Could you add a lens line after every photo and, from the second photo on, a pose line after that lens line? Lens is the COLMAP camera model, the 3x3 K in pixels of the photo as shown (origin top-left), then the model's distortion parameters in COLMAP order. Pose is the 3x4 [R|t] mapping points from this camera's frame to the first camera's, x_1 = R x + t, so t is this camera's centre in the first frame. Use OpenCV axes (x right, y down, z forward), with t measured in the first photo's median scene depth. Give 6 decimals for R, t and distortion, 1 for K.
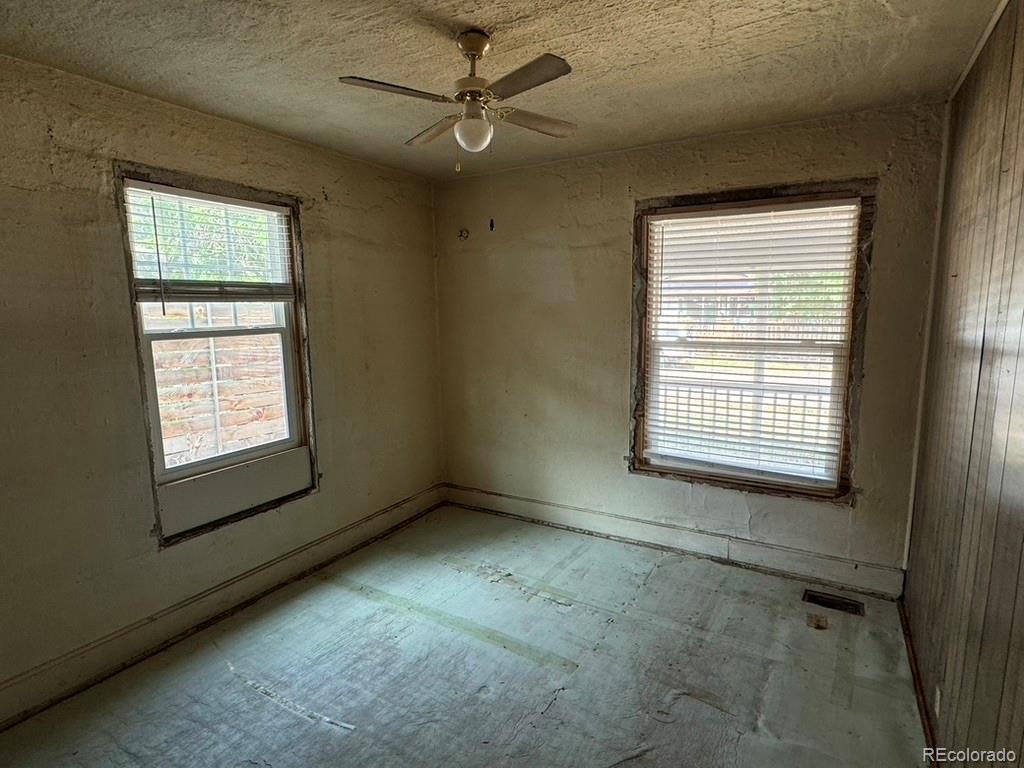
lens RADIAL K [[541.1, 0, 509.1], [0, 541.1, 385.9], [0, 0, 1]] dist [-0.003125, 0.000276]
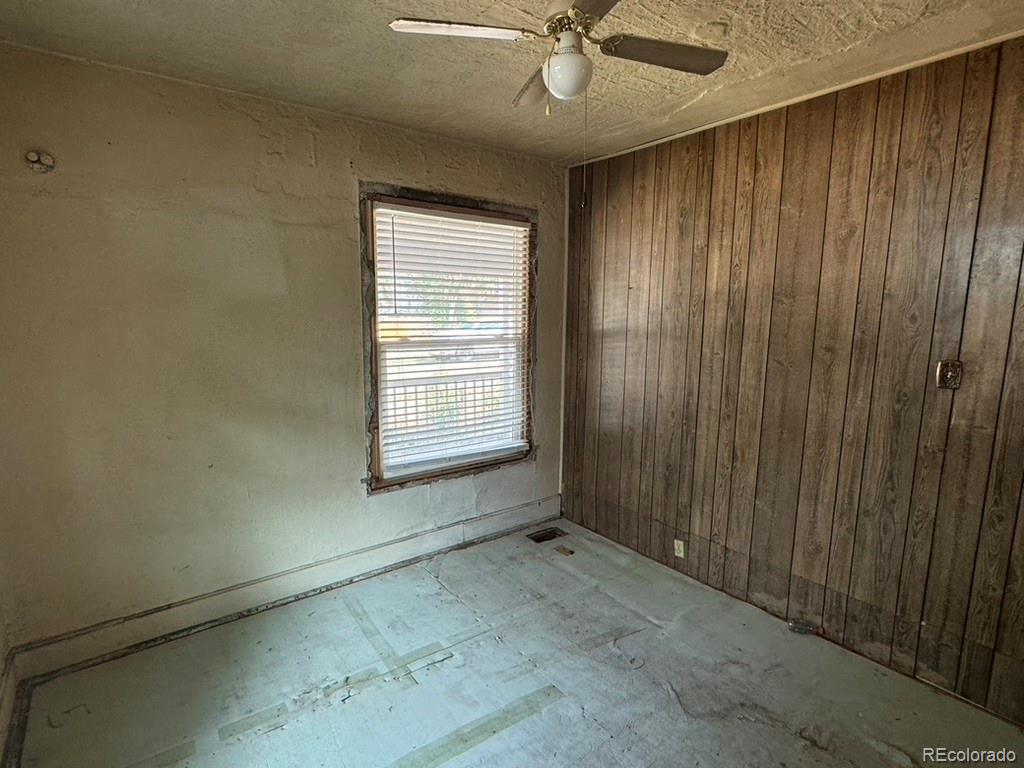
lens RADIAL K [[541.1, 0, 508.8], [0, 541.1, 386.1], [0, 0, 1]] dist [-0.003125, 0.000276]
pose [[0.372263, -0.121034, 0.920202, -0.509433], [0.125306, 0.988937, 0.079382, -0.058694], [-0.919629, 0.085756, 0.383311, 0.484671]]
